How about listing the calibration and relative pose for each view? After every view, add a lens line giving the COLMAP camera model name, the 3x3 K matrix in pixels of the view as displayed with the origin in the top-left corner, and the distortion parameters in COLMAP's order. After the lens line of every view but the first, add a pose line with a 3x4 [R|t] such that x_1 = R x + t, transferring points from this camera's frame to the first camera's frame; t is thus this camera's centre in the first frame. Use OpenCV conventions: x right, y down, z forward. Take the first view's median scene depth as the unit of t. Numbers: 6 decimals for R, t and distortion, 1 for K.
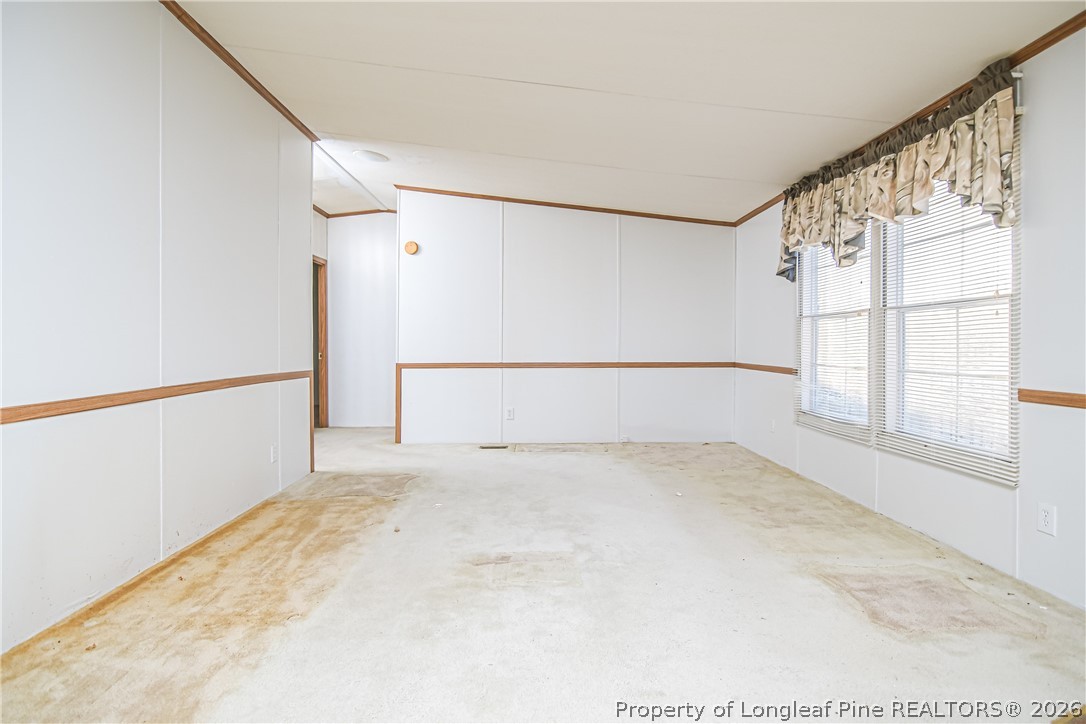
lens RADIAL K [[549.9, 0, 544.5], [0, 549.9, 347.4], [0, 0, 1]] dist [-0.000769, -0.001580]
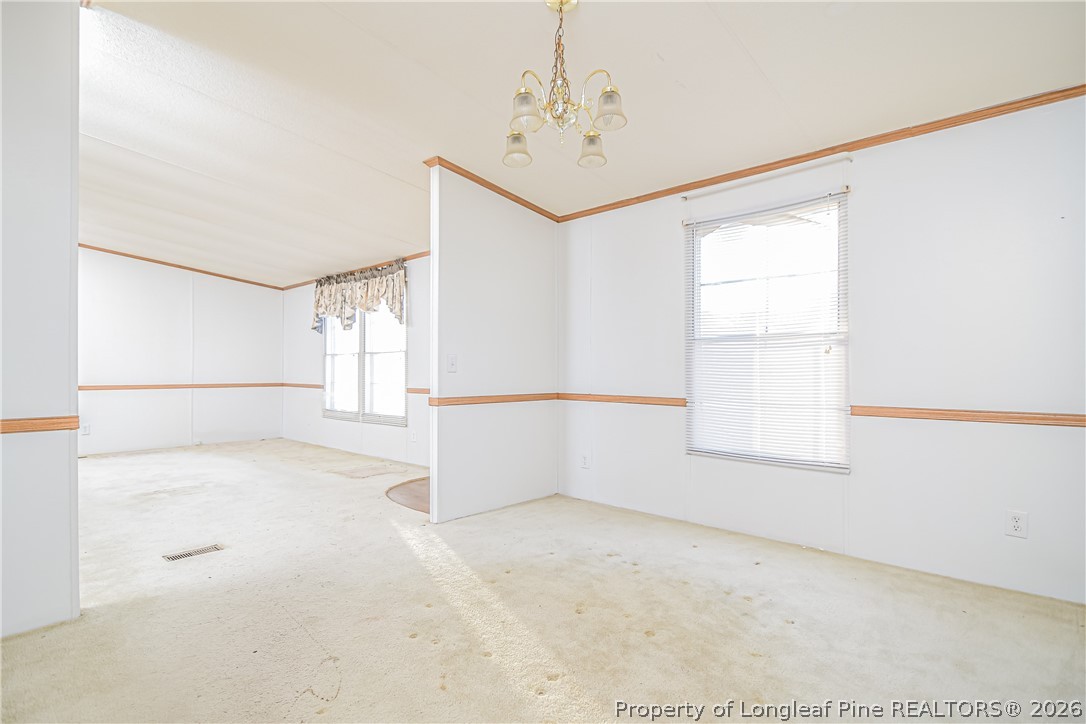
lens RADIAL K [[544.4, 0, 541.1], [0, 544.4, 368.4], [0, 0, 1]] dist [0.010081, -0.010567]
pose [[0.697025, 0.003739, 0.717037, -0.362868], [0.003829, 0.999953, -0.008937, 0.006469], [-0.717036, 0.008975, 0.696978, -0.852315]]
